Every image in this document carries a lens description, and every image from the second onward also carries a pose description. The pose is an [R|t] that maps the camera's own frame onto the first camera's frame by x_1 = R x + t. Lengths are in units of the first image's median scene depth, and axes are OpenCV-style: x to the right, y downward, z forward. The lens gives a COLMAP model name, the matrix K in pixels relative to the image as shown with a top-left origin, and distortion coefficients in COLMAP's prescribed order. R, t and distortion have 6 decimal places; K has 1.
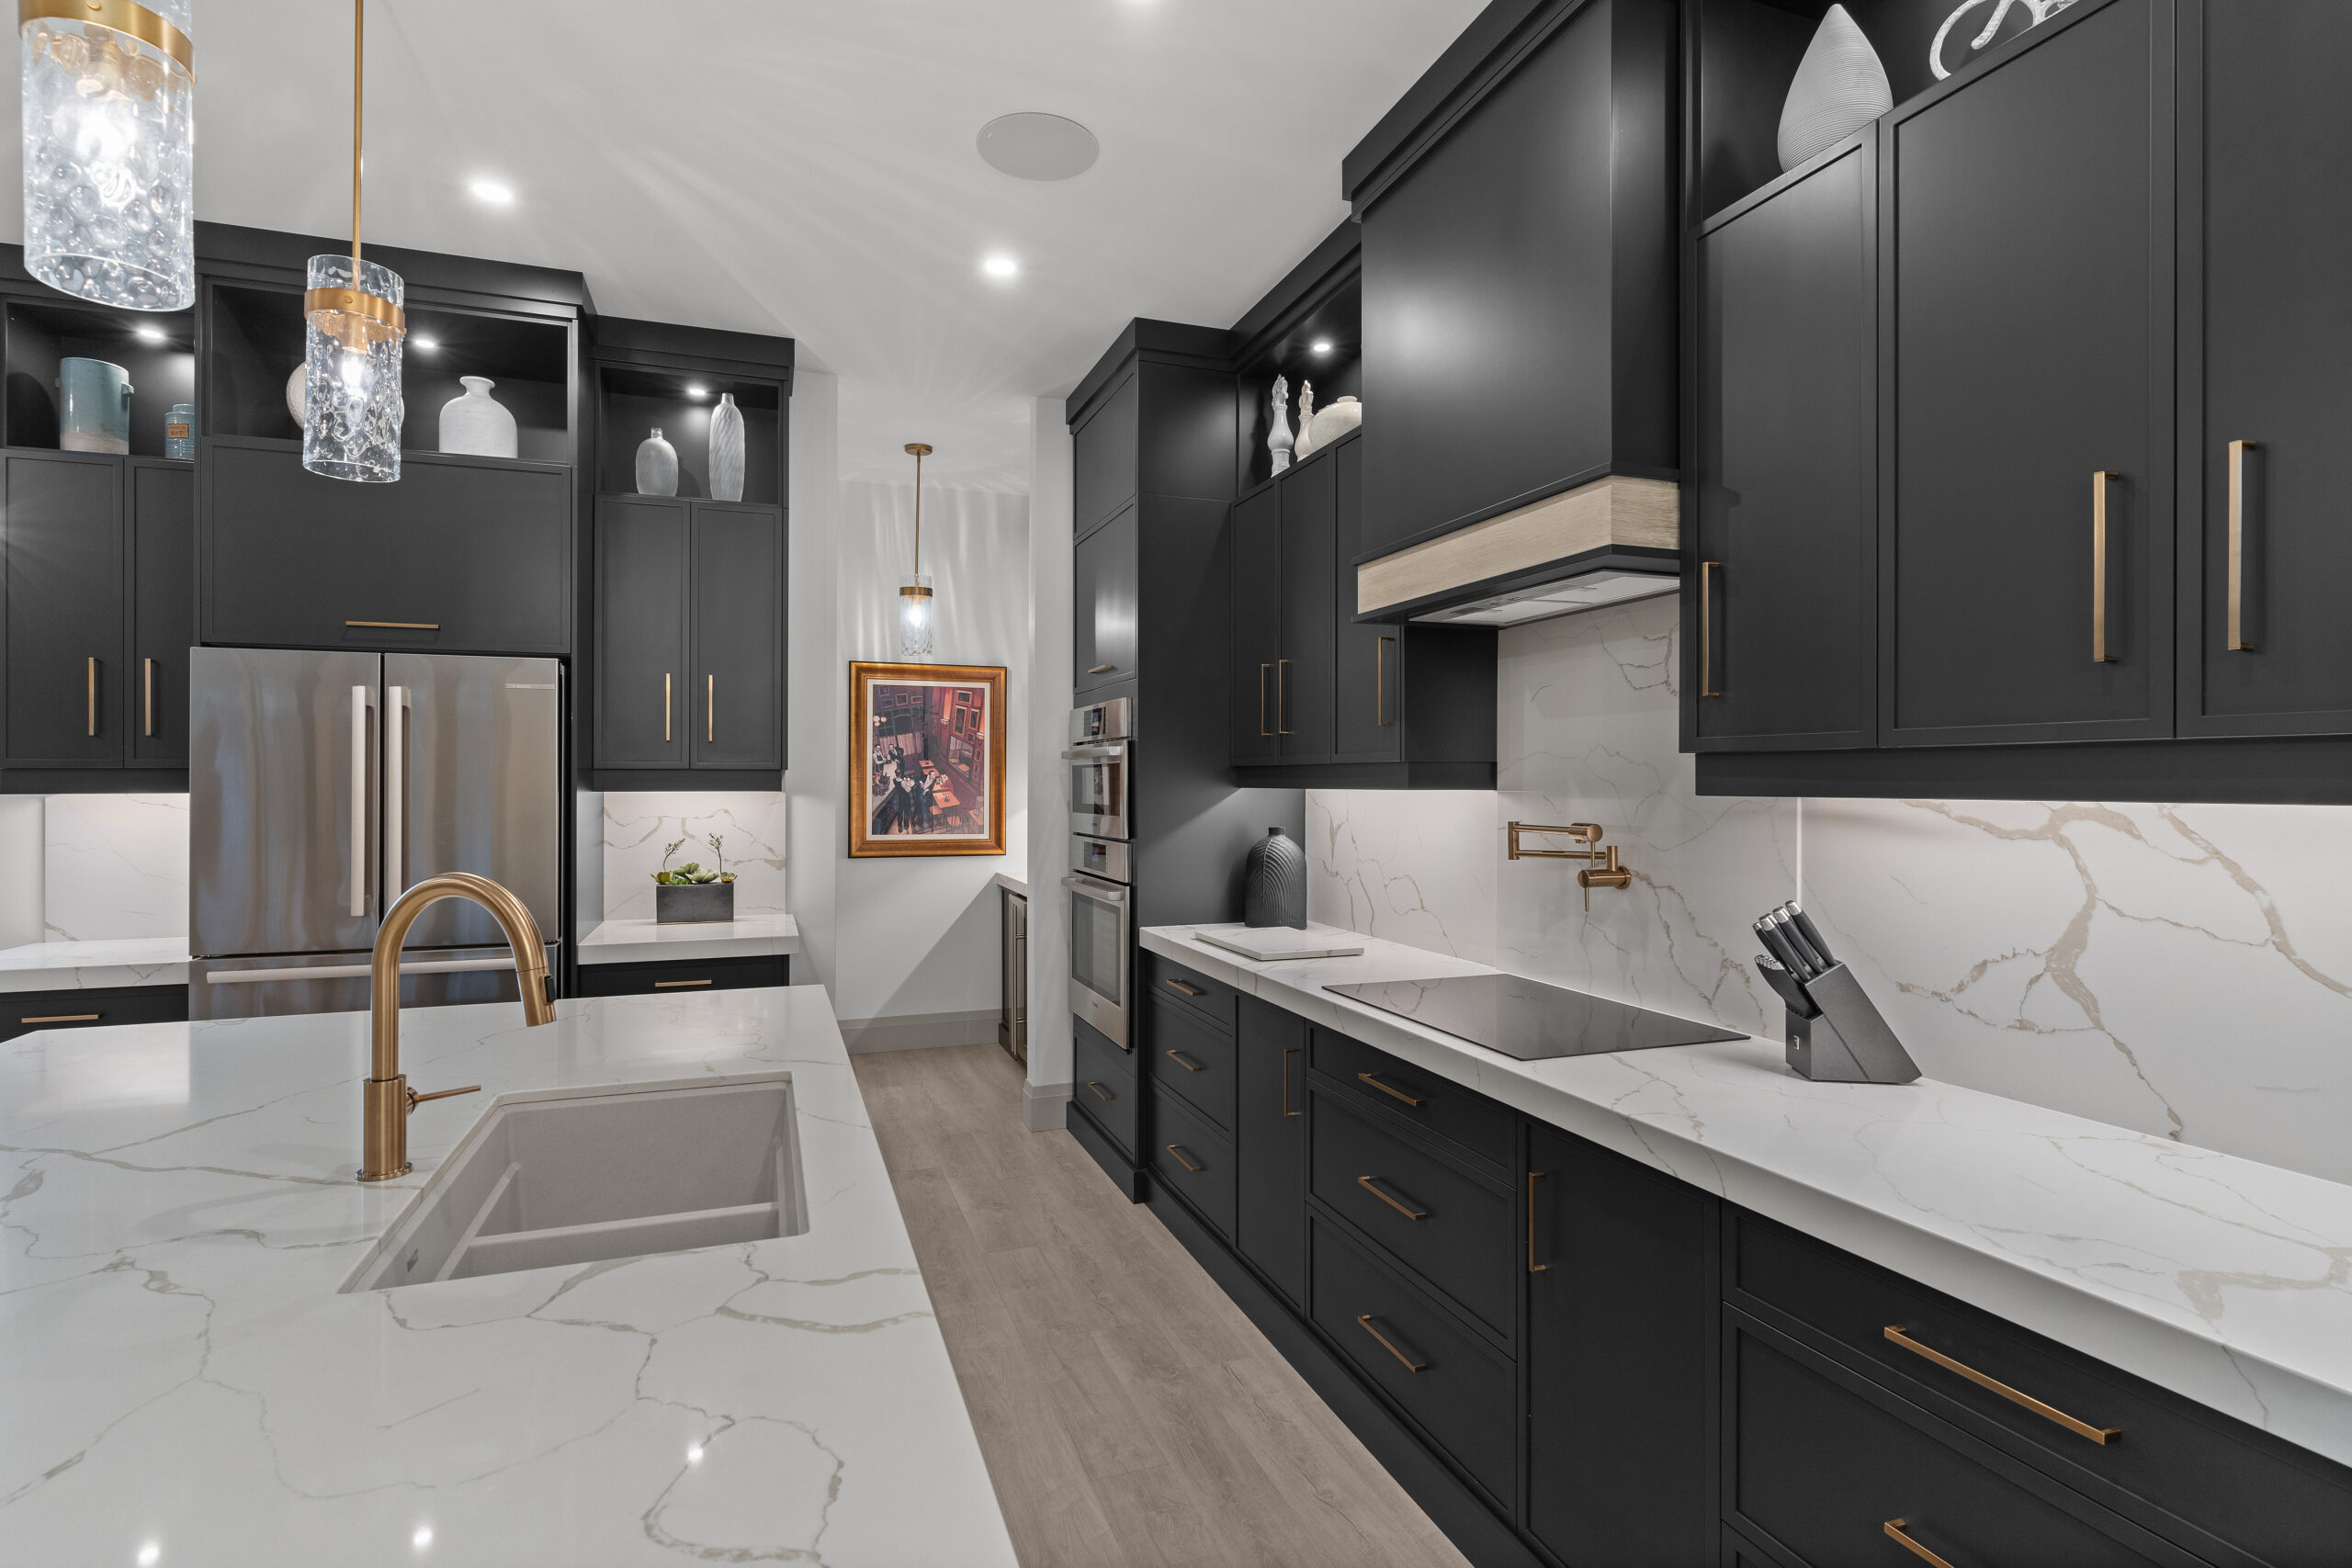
lens RADIAL K [[1112.4, 0, 1186.4], [0, 1112.4, 797.2], [0, 0, 1]] dist [0.003843, 0.000829]
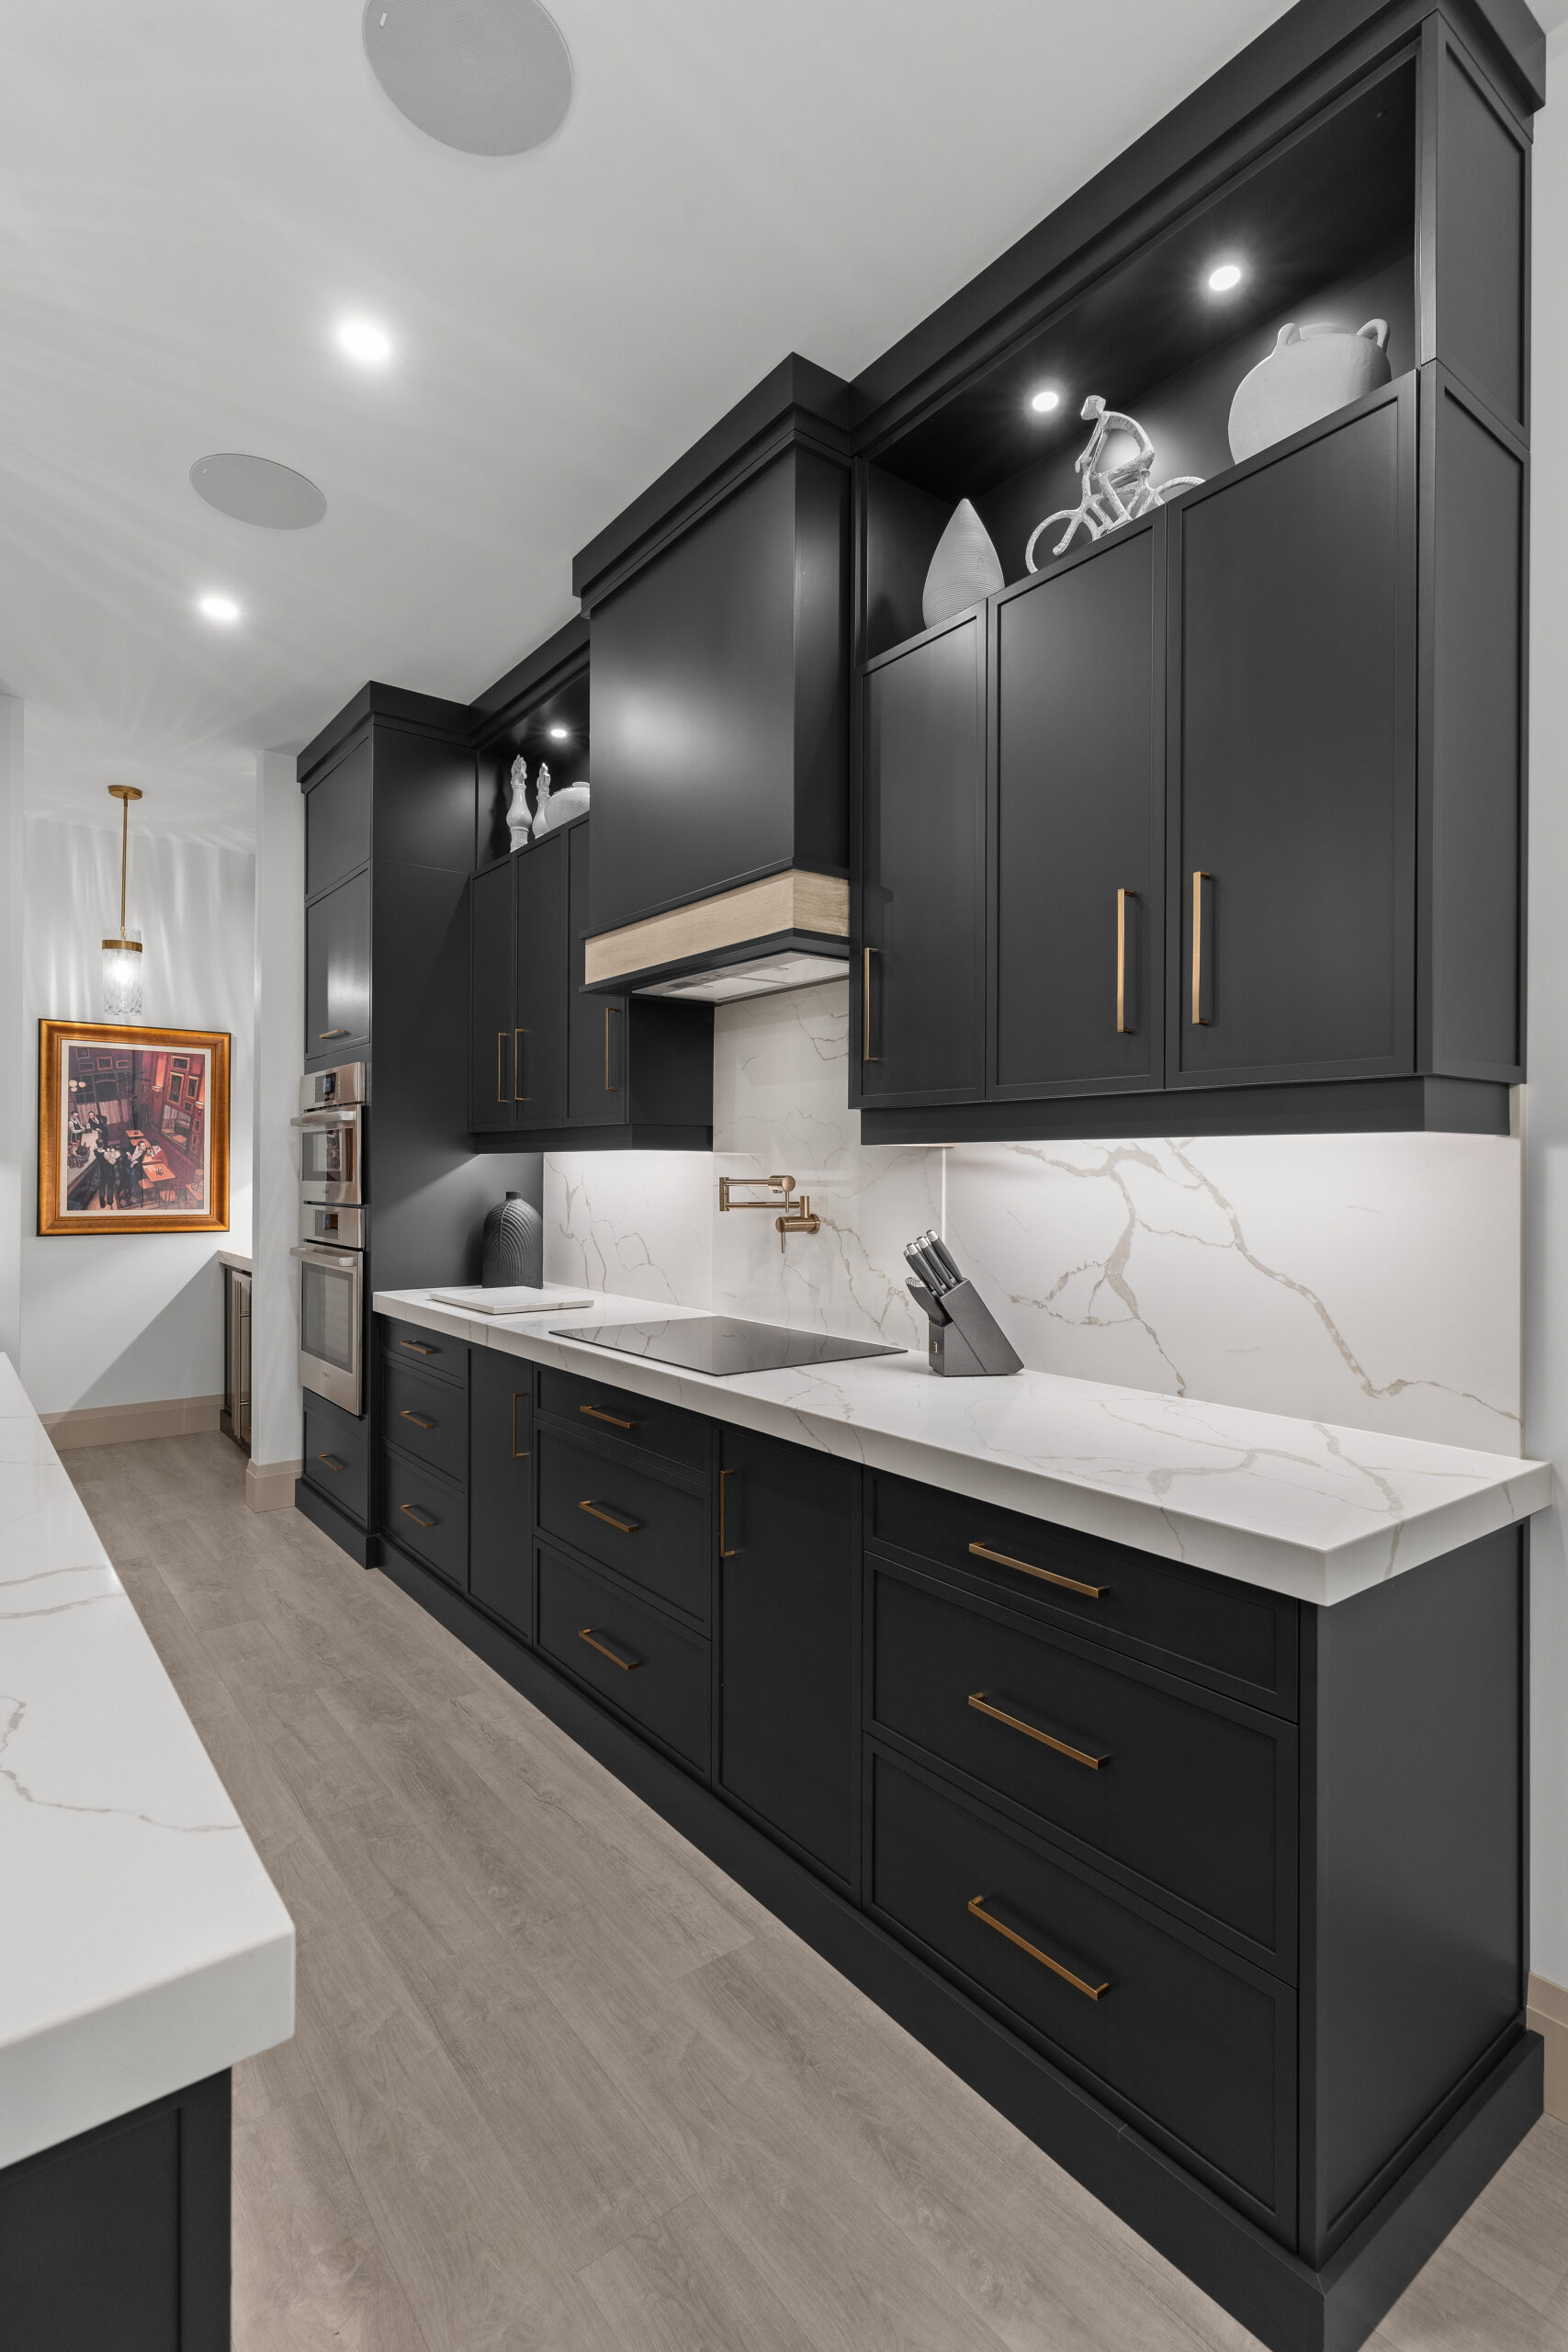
lens RADIAL K [[1112.4, 0, 772.3], [0, 1112.4, 1184.4], [0, 0, 1]] dist [0.003843, 0.000829]
pose [[0.958775, 0.001652, 0.284162, 0.021803], [-0.000039, 0.999984, -0.005682, 0.032671], [-0.284166, 0.005437, 0.958760, -0.072595]]
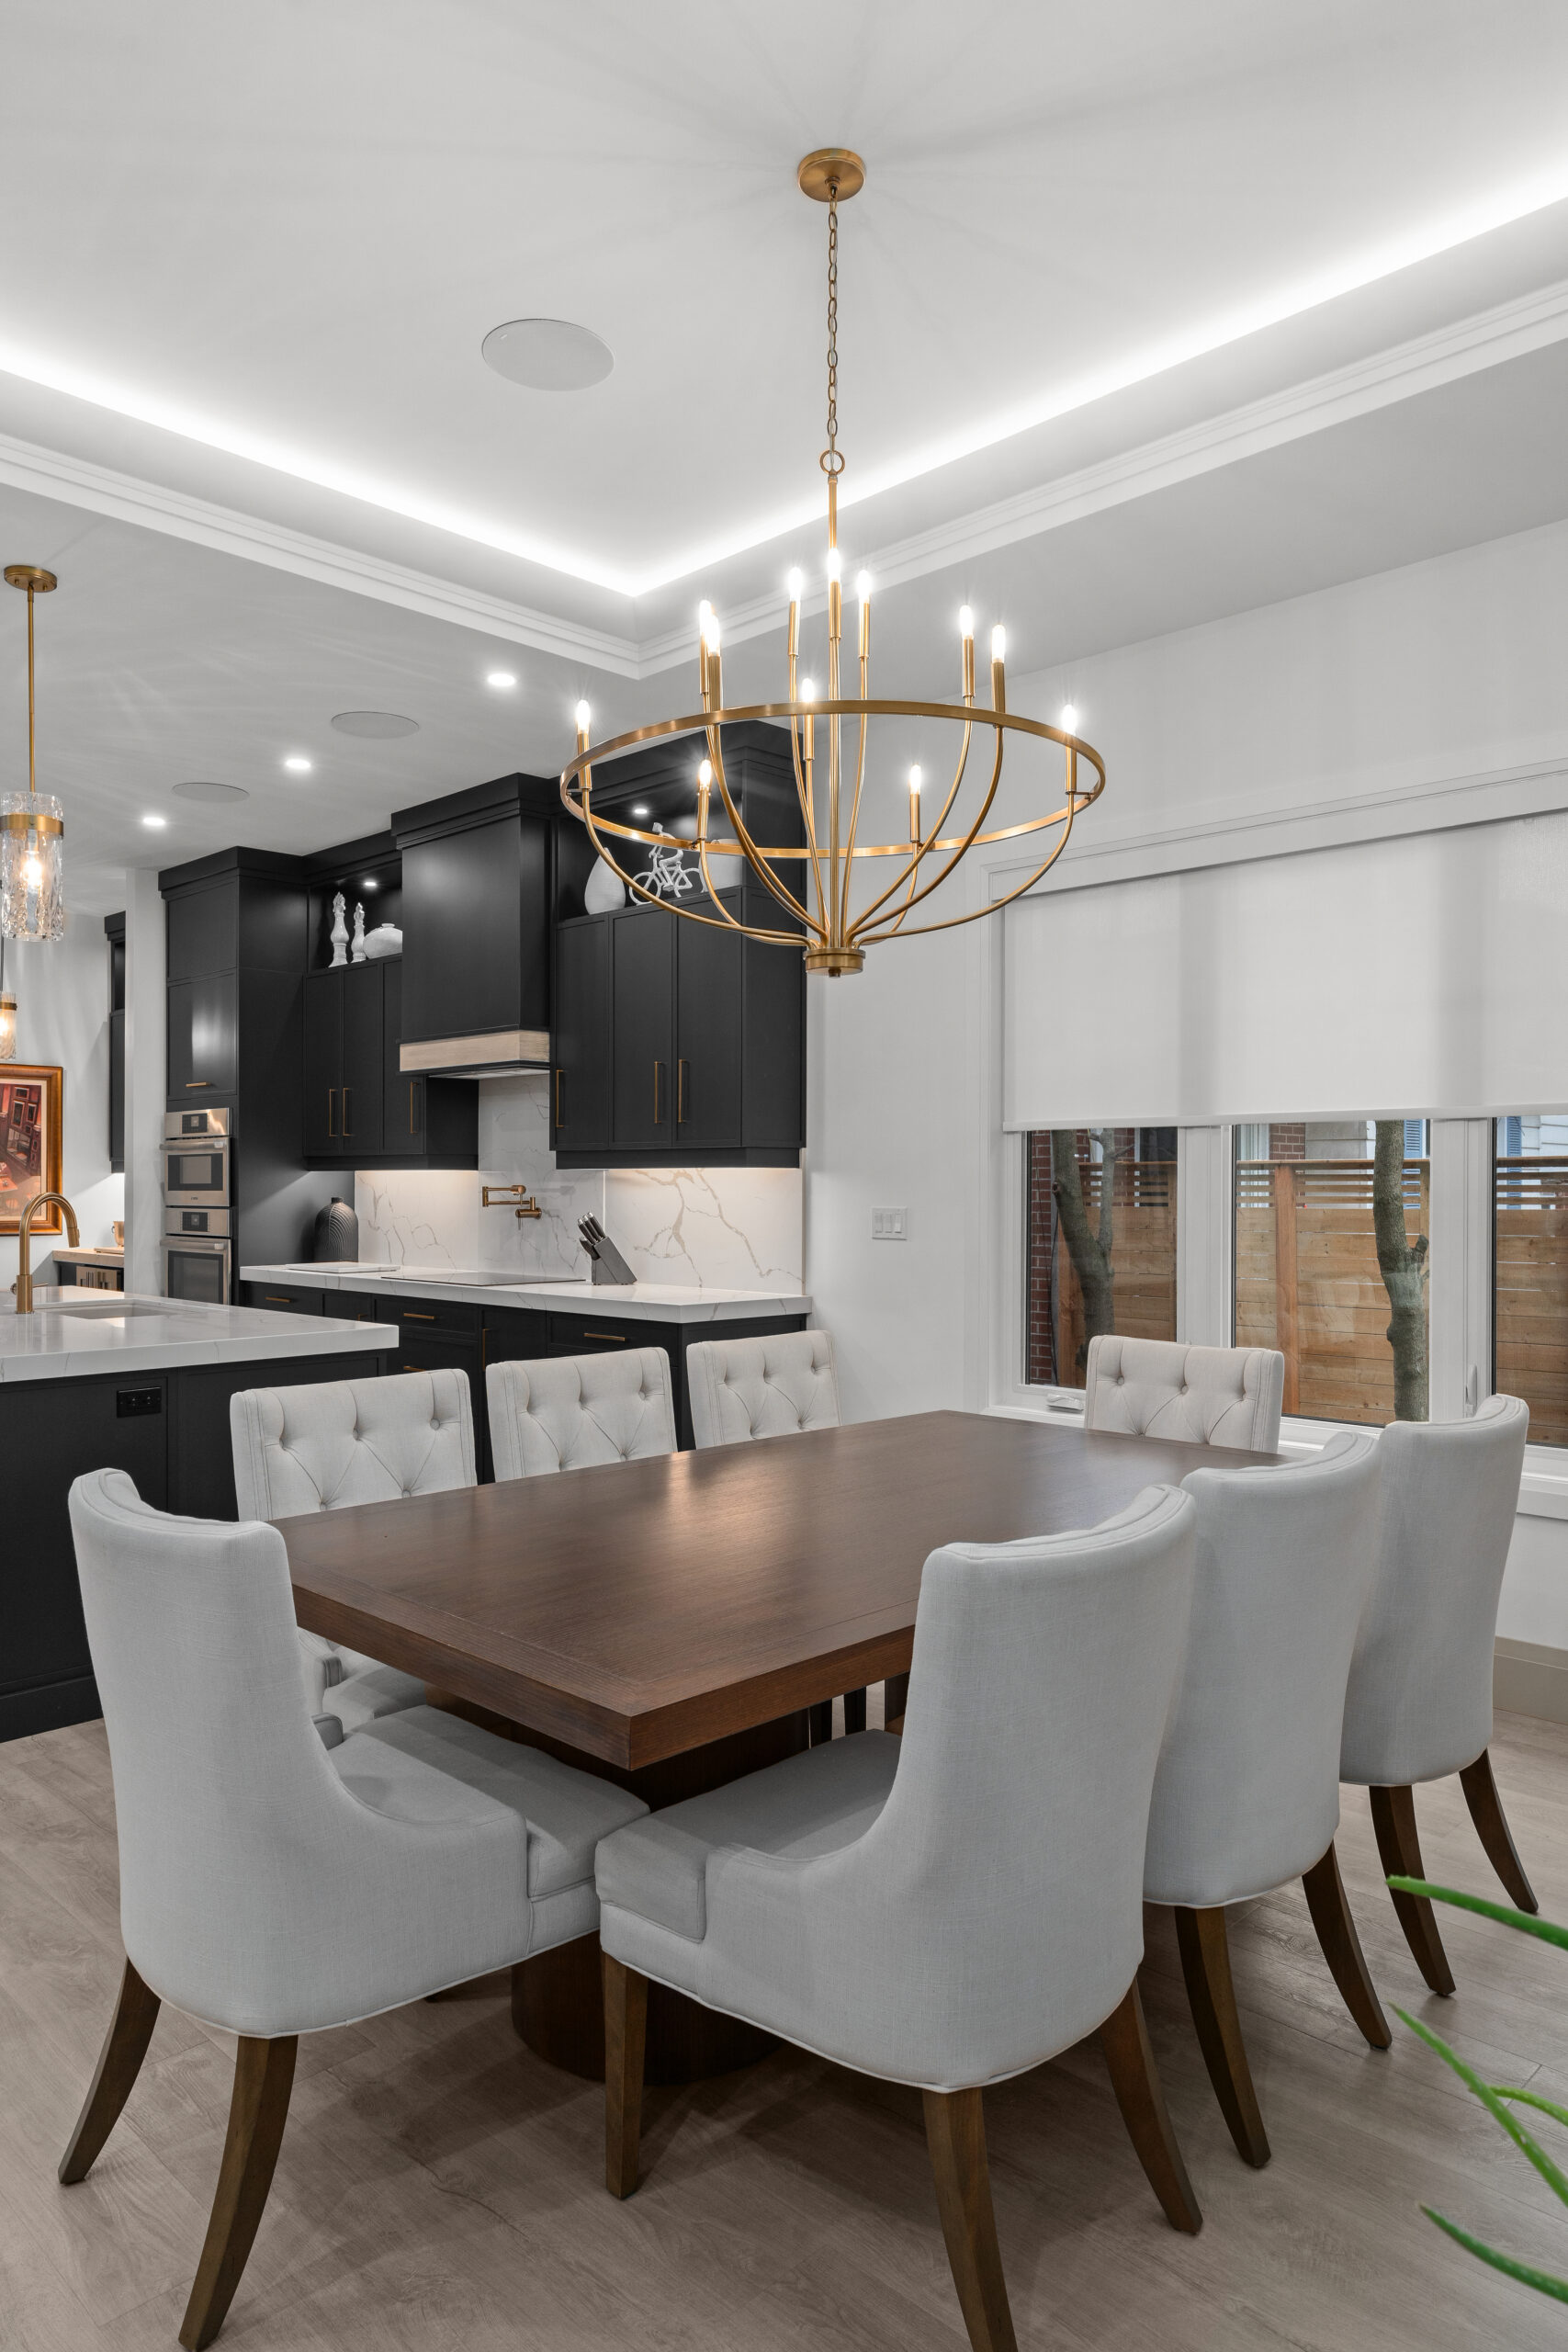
lens RADIAL K [[1613.3, 0, 805.2], [0, 1613.3, 1171.1], [0, 0, 1]] dist [0.007935, -0.001484]
pose [[0.905145, 0.006690, 0.425051, -0.339569], [0.004002, 0.999698, -0.024256, 0.058560], [-0.425085, 0.023656, 0.904844, -1.535793]]
